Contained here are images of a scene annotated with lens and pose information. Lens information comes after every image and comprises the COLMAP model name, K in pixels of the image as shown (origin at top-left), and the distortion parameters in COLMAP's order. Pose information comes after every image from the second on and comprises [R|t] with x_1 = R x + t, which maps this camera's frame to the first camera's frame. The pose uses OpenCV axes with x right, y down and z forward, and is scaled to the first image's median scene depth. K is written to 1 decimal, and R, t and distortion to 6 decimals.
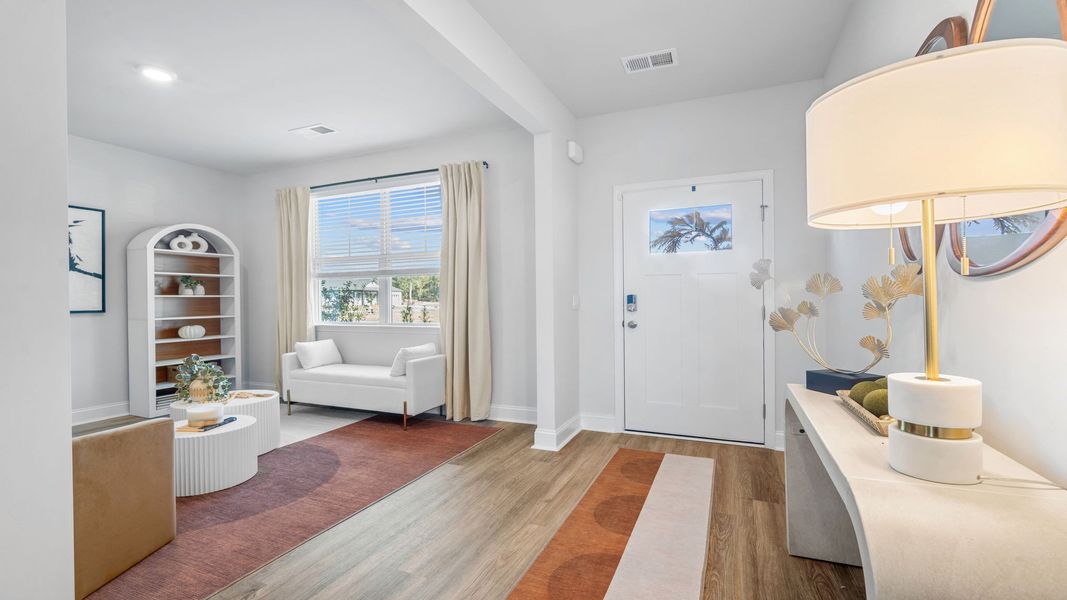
lens RADIAL K [[476.3, 0, 533.8], [0, 476.3, 297.0], [0, 0, 1]] dist [-0.001109, 0.000135]
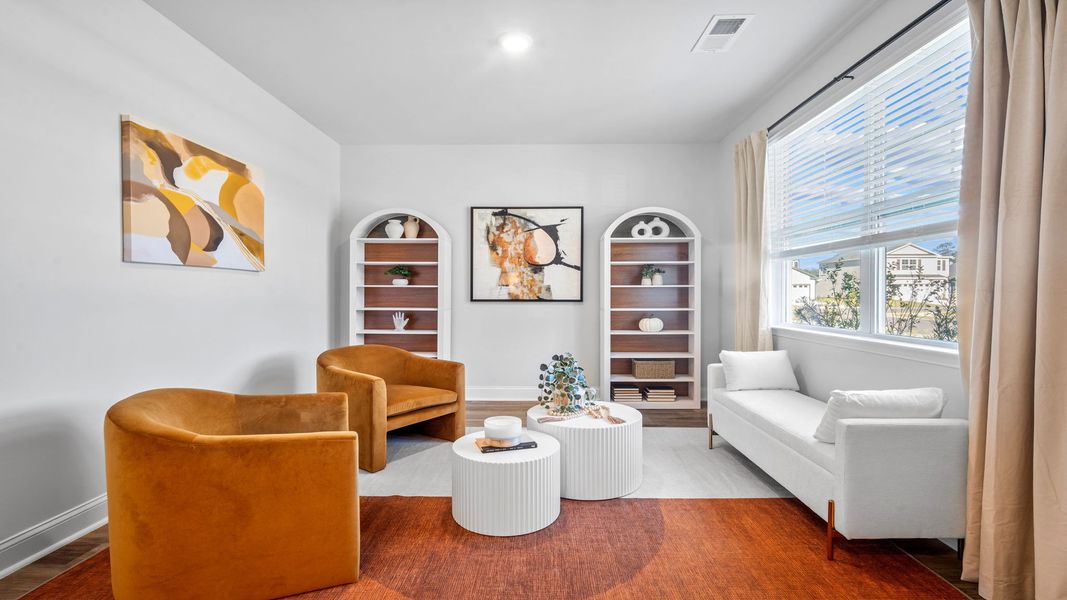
lens RADIAL K [[476.3, 0, 533.8], [0, 476.3, 297.0], [0, 0, 1]] dist [-0.001109, 0.000135]
pose [[0.381034, 0.015469, -0.924432, 0.052979], [0.002592, 0.999838, 0.017799, 0.002352], [0.924557, -0.009178, 0.380933, 0.479801]]
